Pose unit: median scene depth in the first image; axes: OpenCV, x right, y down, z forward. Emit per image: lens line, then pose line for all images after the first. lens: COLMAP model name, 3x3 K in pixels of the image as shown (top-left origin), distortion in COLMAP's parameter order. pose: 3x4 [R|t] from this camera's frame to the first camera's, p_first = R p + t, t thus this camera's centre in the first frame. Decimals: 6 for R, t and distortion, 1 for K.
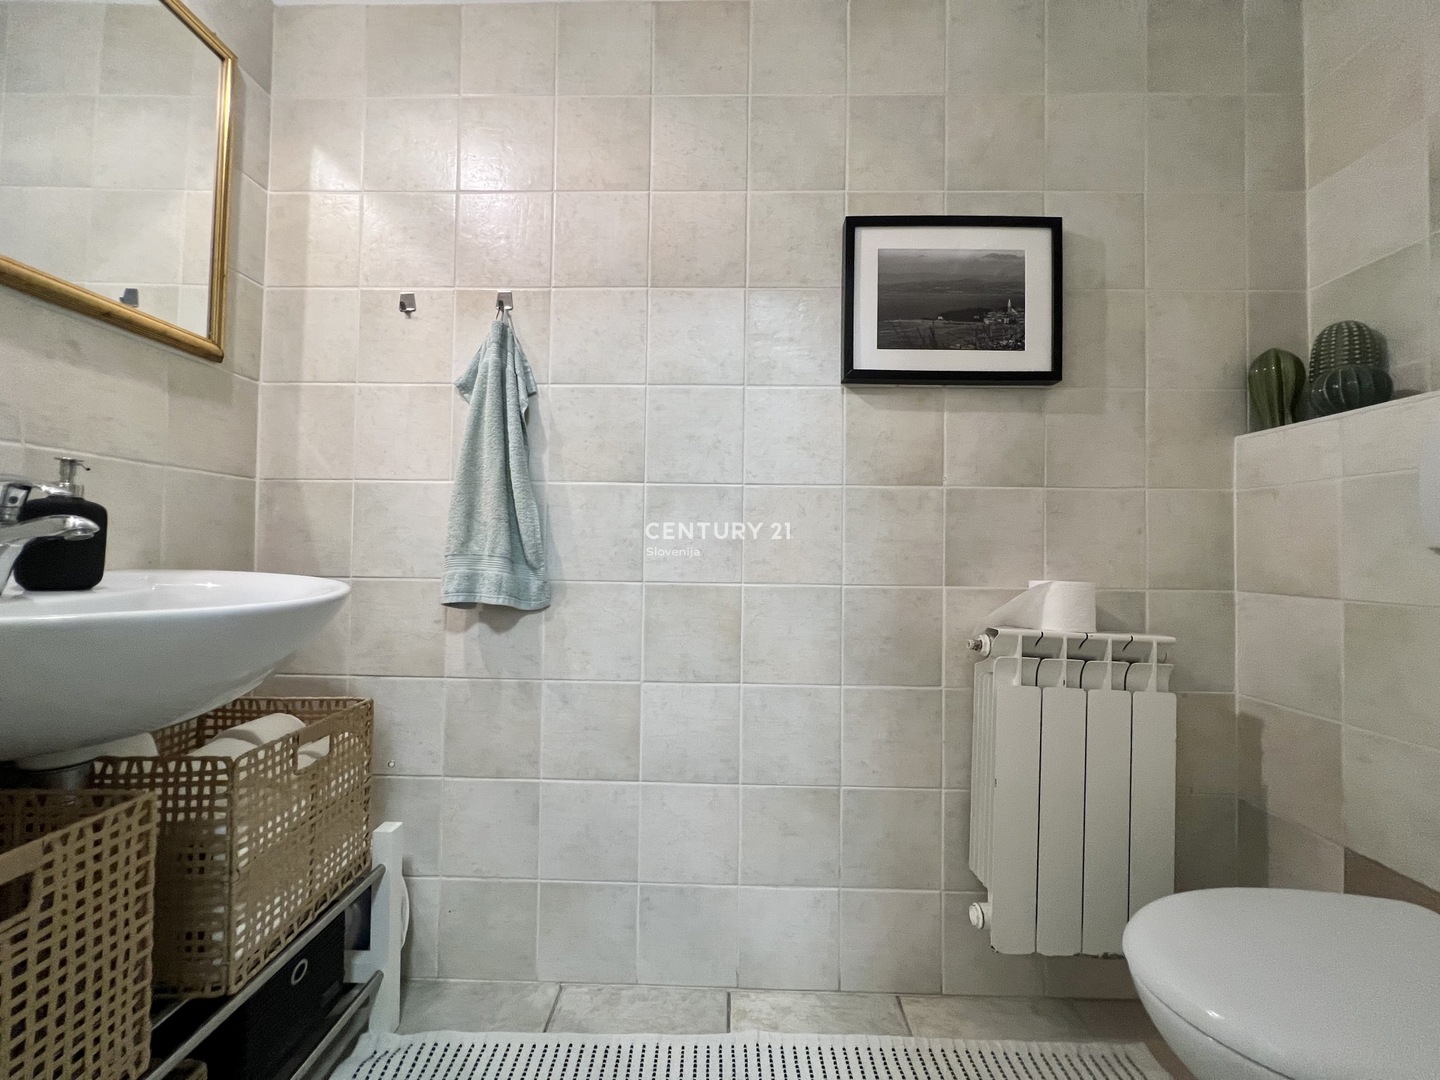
lens RADIAL K [[578.2, 0, 715.9], [0, 578.2, 538.6], [0, 0, 1]] dist [-0.003337, 0.000305]
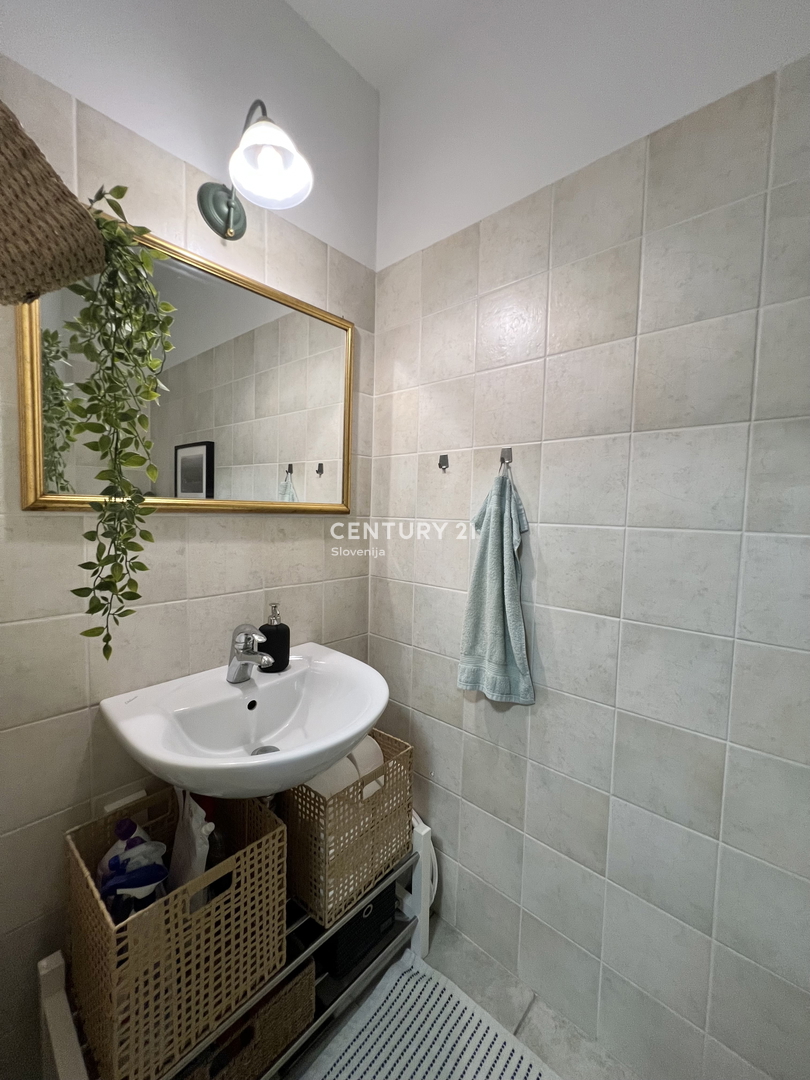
lens RADIAL K [[431.1, 0, 405.0], [0, 431.1, 540.0], [0, 0, 1]] dist [-0.001170, -0.000129]
pose [[0.756059, 0.045514, -0.652919, 0.093050], [0.000942, 0.997502, 0.070626, -0.306623], [0.654503, -0.054013, 0.754128, 0.142121]]
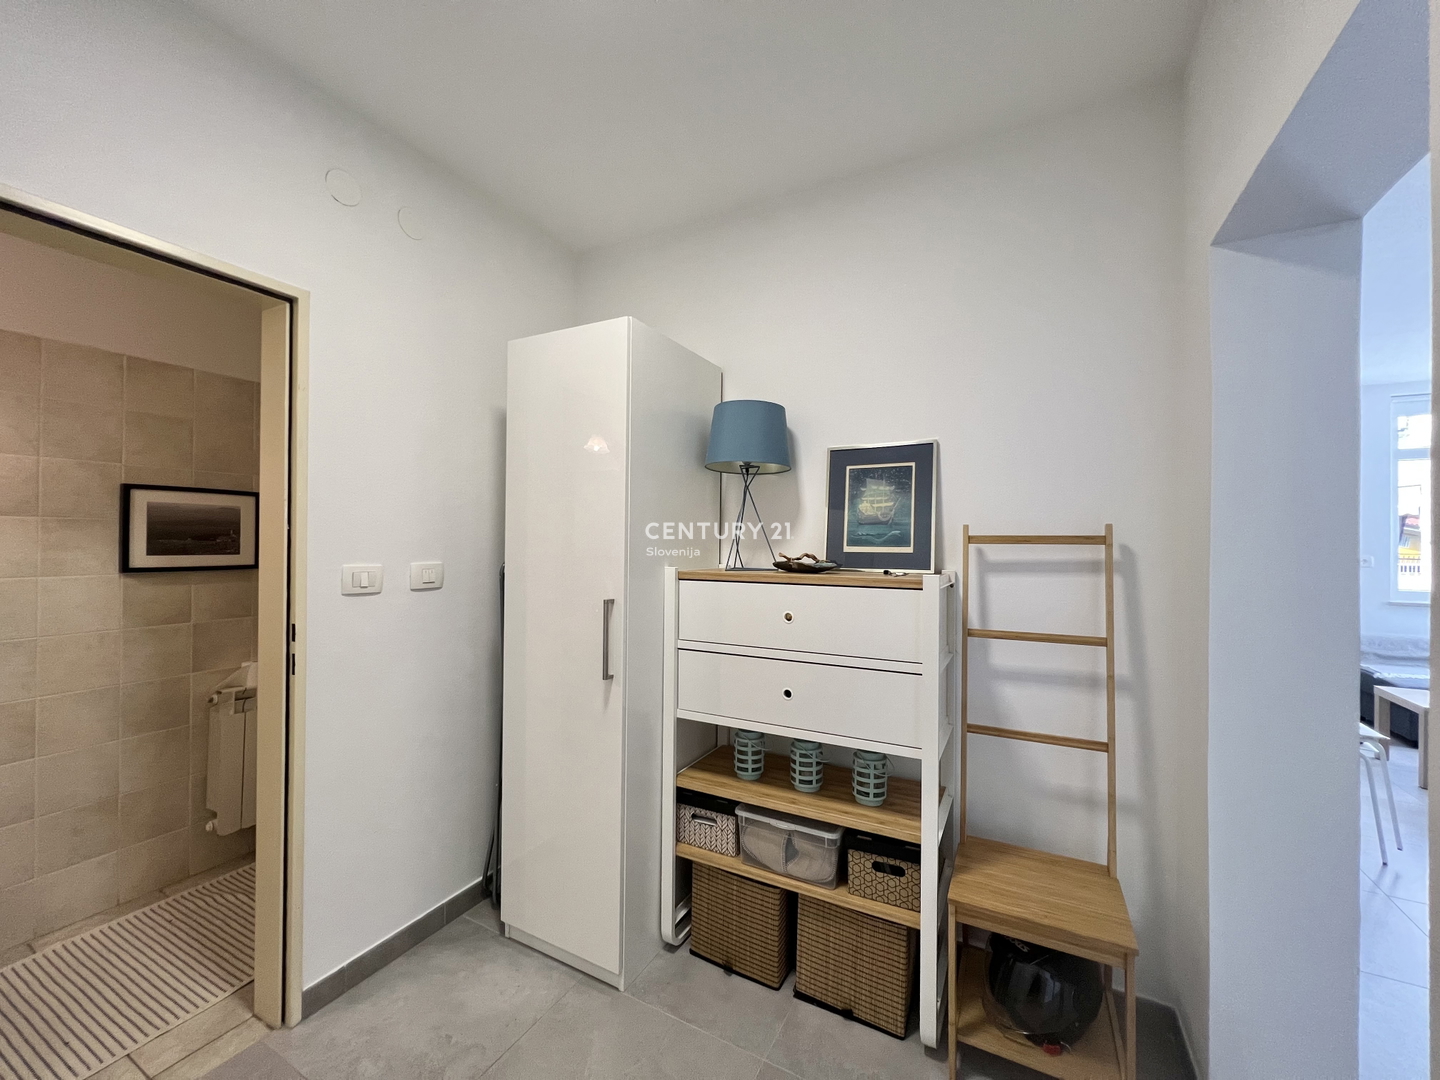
lens RADIAL K [[574.7, 0, 717.4], [0, 574.7, 537.0], [0, 0, 1]] dist [-0.001170, -0.000129]
pose [[0.453372, -0.007478, 0.891290, -0.537863], [-0.023365, 0.999521, 0.020272, -0.466214], [-0.891015, -0.030016, 0.452980, -1.485321]]
